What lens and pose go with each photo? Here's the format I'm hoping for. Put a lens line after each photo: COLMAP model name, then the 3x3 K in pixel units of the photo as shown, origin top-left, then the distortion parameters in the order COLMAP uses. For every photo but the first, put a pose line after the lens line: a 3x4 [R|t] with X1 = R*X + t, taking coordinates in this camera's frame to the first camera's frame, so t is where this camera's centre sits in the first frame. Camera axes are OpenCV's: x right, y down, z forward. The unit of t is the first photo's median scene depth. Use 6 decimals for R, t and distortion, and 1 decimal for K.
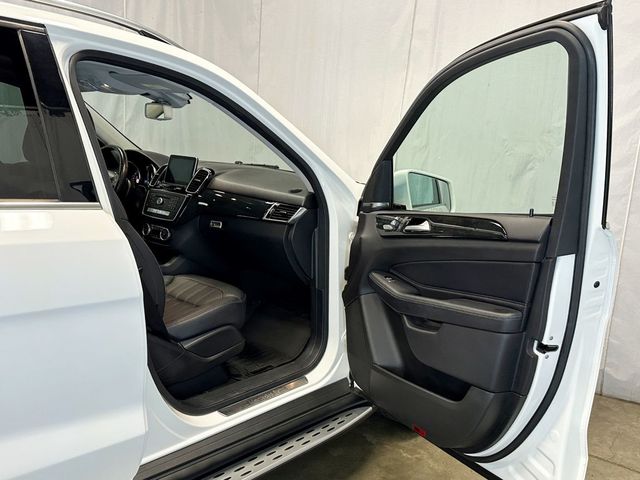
lens RADIAL K [[594.6, 0, 320.4], [0, 594.6, 240.0], [0, 0, 1]] dist [0.082168, 0.000000]
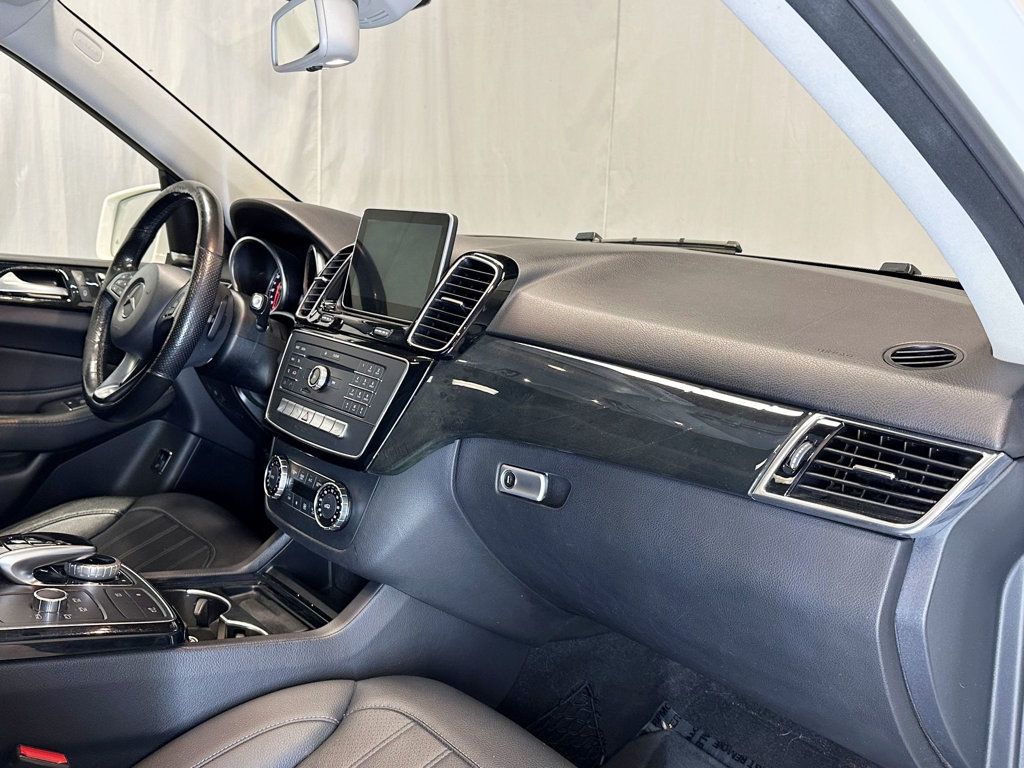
lens RADIAL K [[951.3, 0, 512.0], [0, 951.3, 381.1], [0, 0, 1]] dist [0.082168, 0.000000]
pose [[0.985014, 0.010540, -0.172151, -0.108209], [-0.009999, 0.999942, 0.004013, -0.066218], [0.172183, -0.002231, 0.985062, 0.591433]]
